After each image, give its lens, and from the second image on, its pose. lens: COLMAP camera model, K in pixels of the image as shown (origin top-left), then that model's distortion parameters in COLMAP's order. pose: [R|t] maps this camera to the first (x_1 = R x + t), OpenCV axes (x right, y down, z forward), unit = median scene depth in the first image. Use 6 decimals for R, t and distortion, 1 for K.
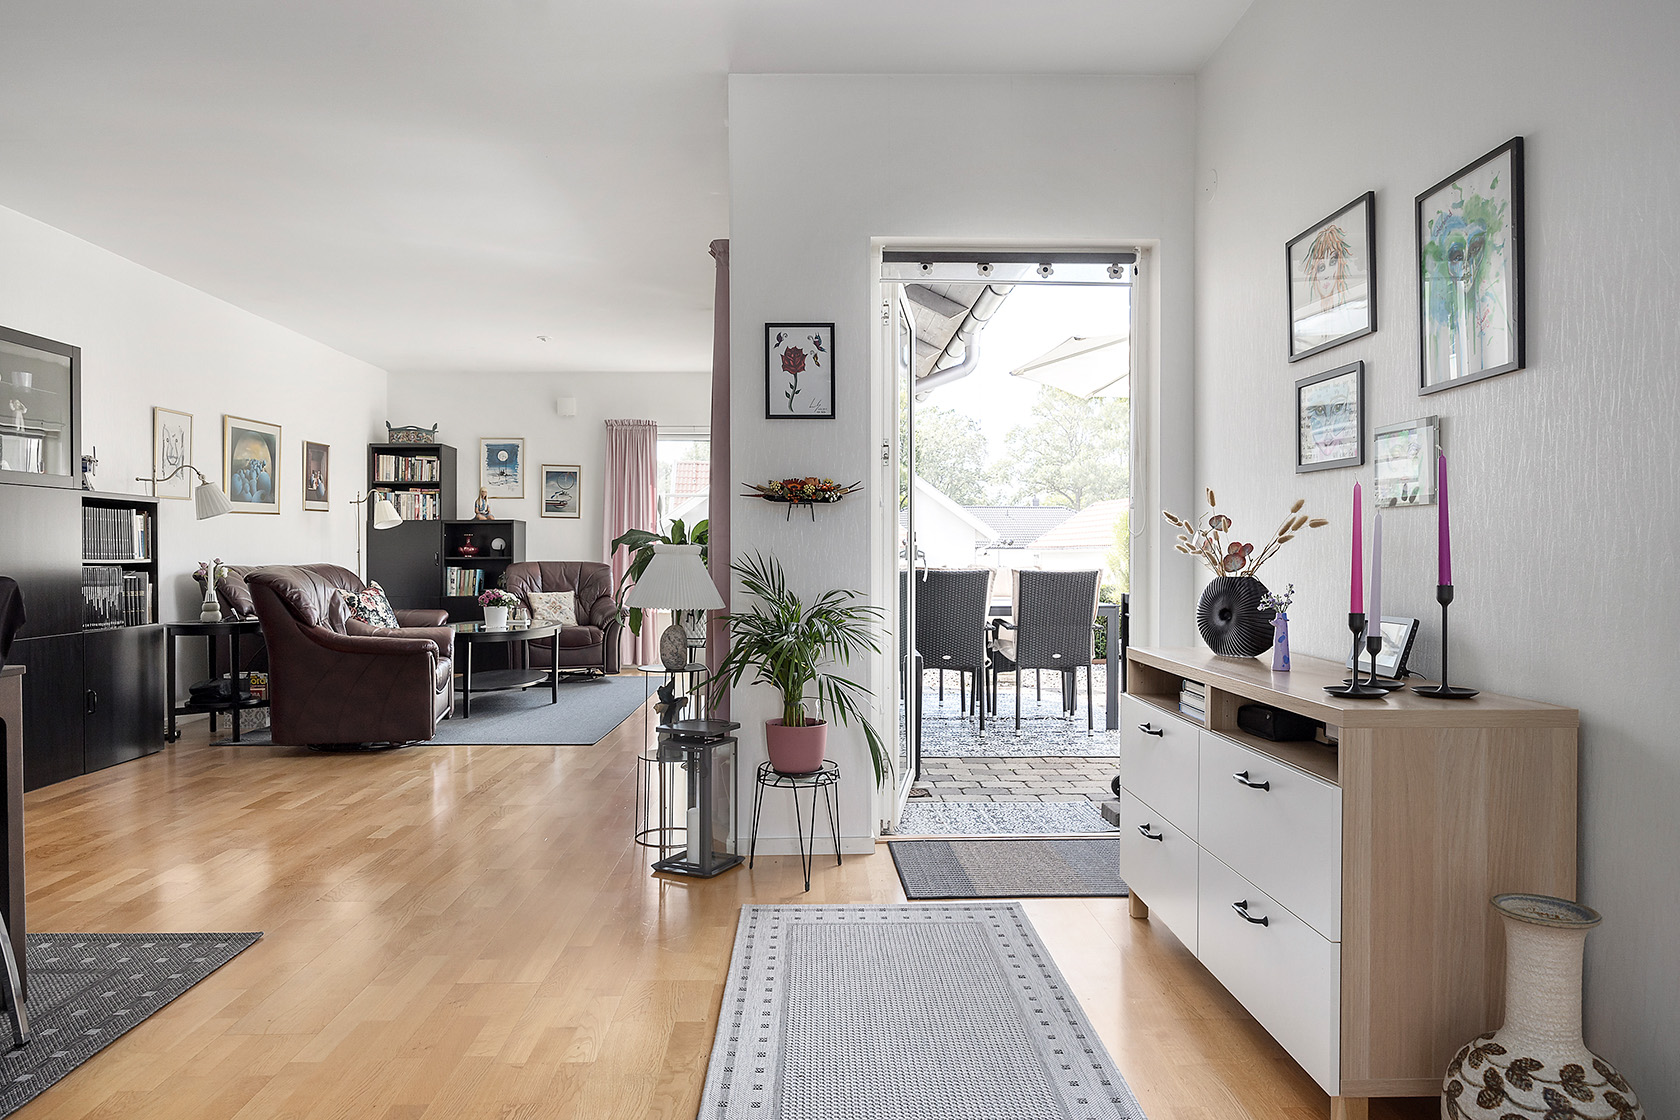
lens RADIAL K [[1107.6, 0, 837.6], [0, 1107.6, 557.6], [0, 0, 1]] dist [0.001739, 0.000636]
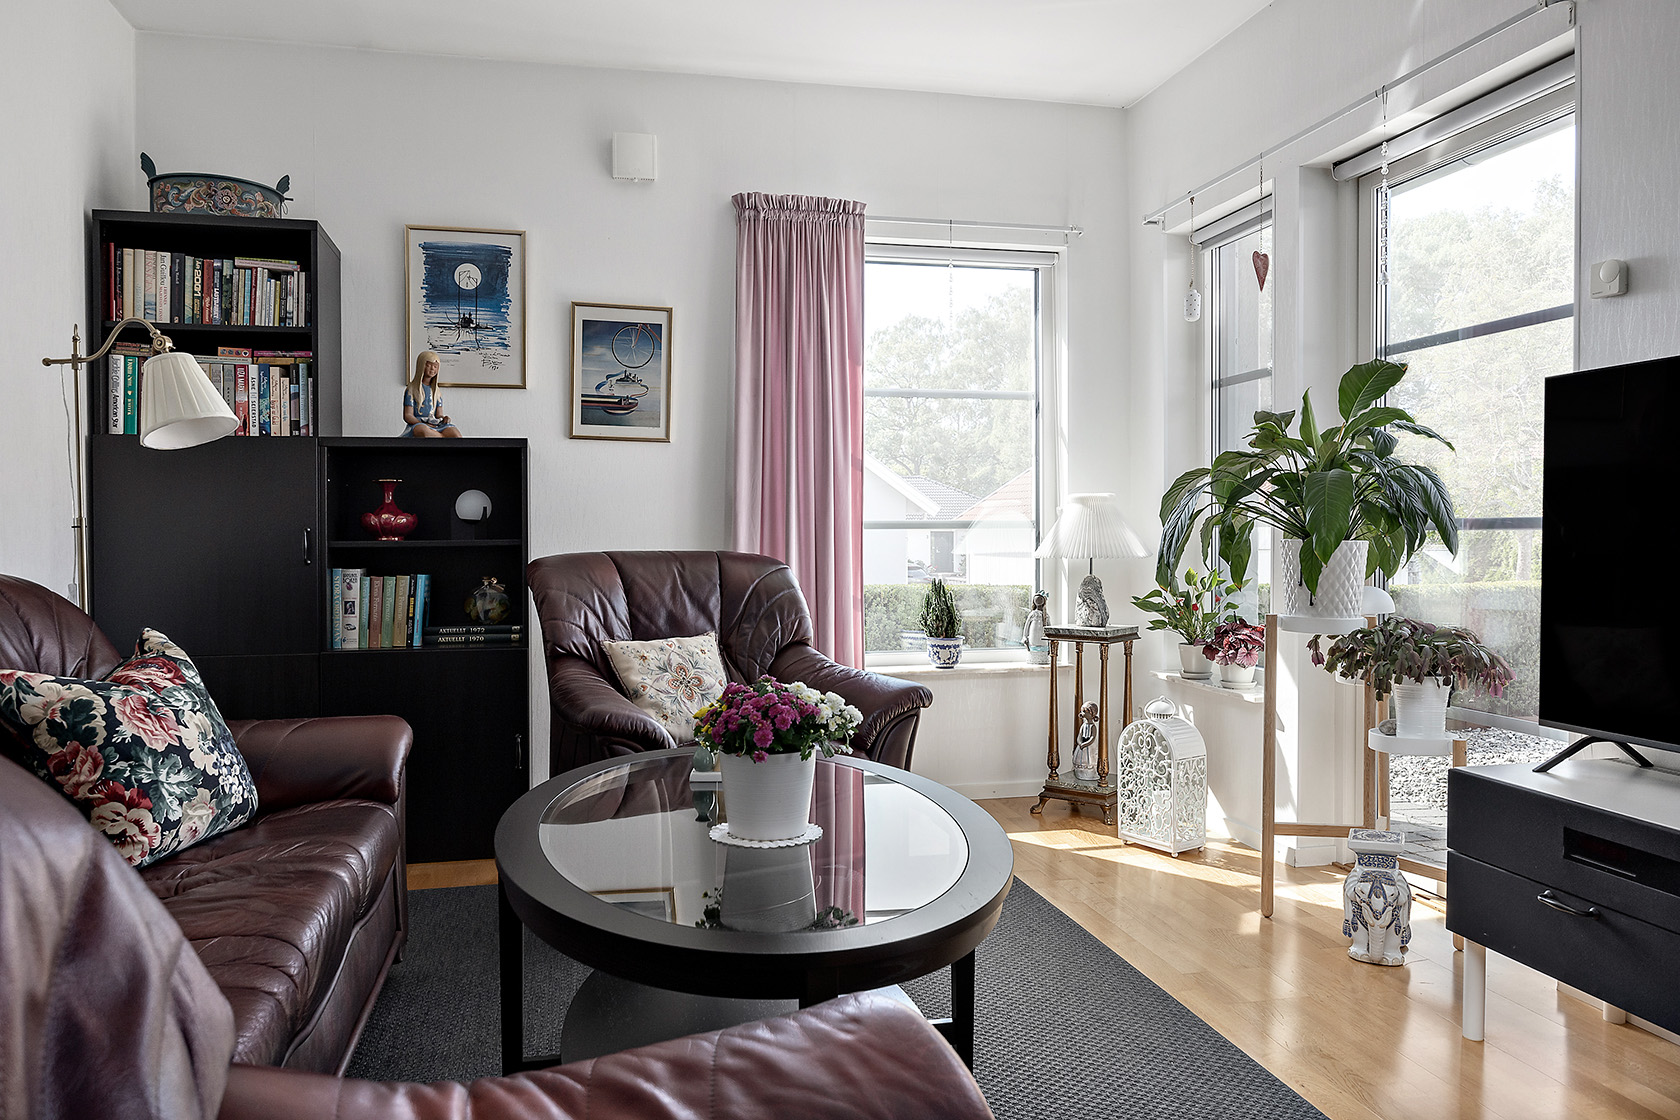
lens RADIAL K [[1222.7, 0, 844.0], [0, 1222.7, 553.6], [0, 0, 1]] dist [-0.001521, 0.000338]
pose [[0.979039, -0.006204, 0.203578, -0.269770], [0.003553, 0.999904, 0.013388, -0.001209], [-0.203641, -0.012384, 0.978967, 0.576048]]
